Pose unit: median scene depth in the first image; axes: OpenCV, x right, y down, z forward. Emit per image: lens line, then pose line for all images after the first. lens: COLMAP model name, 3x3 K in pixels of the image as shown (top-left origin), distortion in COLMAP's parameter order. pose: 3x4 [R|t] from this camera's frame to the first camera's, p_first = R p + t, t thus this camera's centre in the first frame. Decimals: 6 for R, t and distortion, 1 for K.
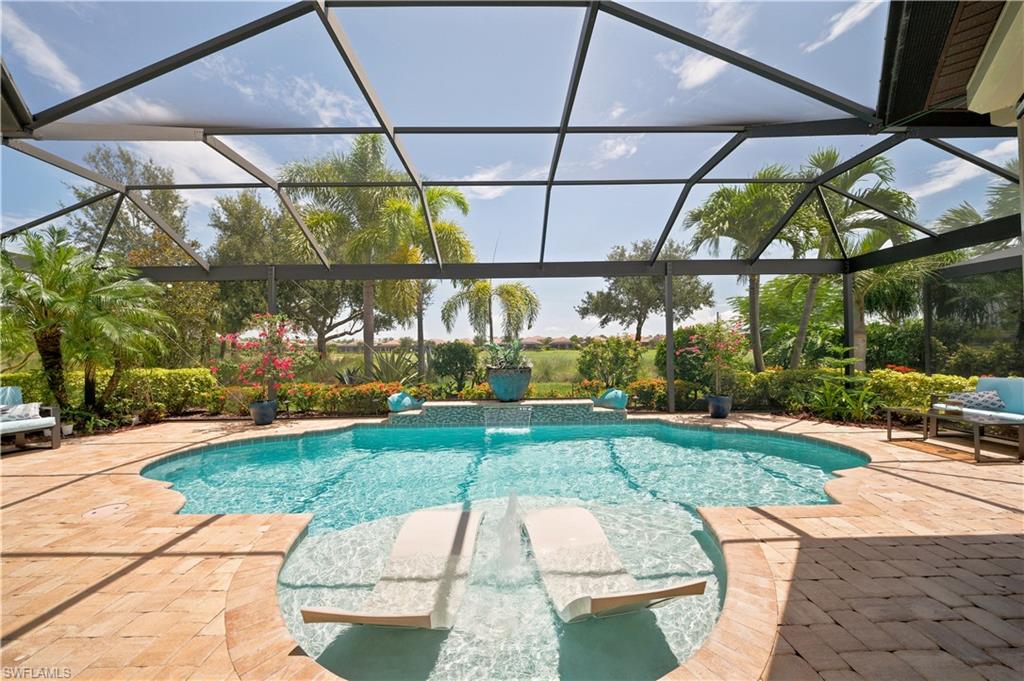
lens RADIAL K [[356.0, 0, 511.2], [0, 356.0, 344.6], [0, 0, 1]] dist [0.011335, -0.008069]
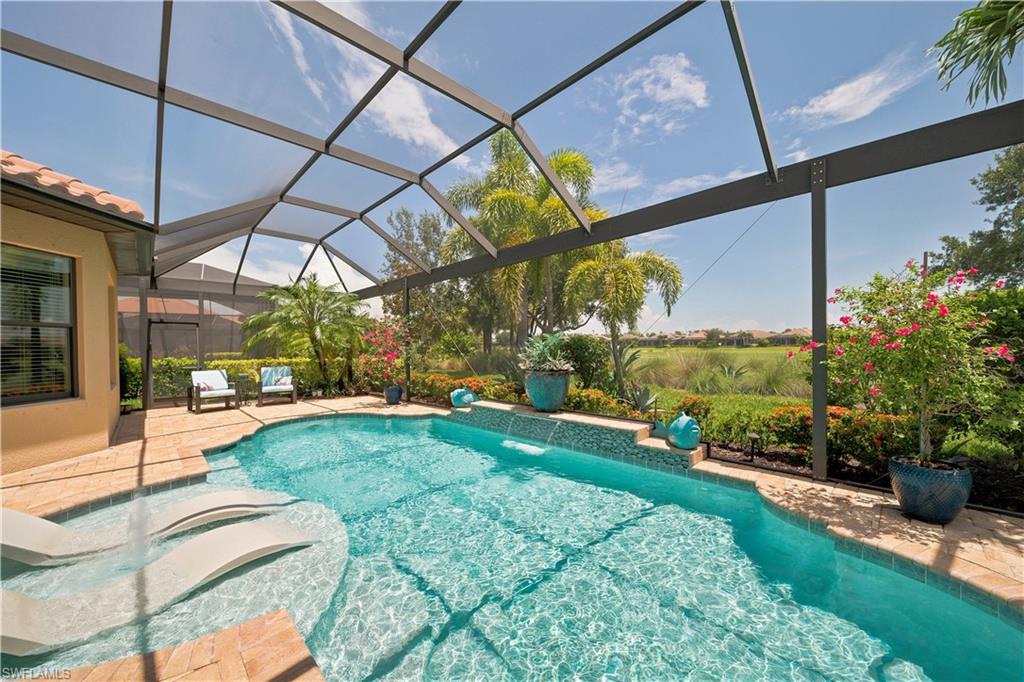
lens RADIAL K [[356.0, 0, 511.2], [0, 356.0, 345.1], [0, 0, 1]] dist [0.011335, -0.008069]
pose [[0.692216, -0.004474, -0.721677, 0.516432], [0.018629, 0.999758, 0.011671, 0.006267], [0.721450, -0.021523, 0.692132, 0.425027]]
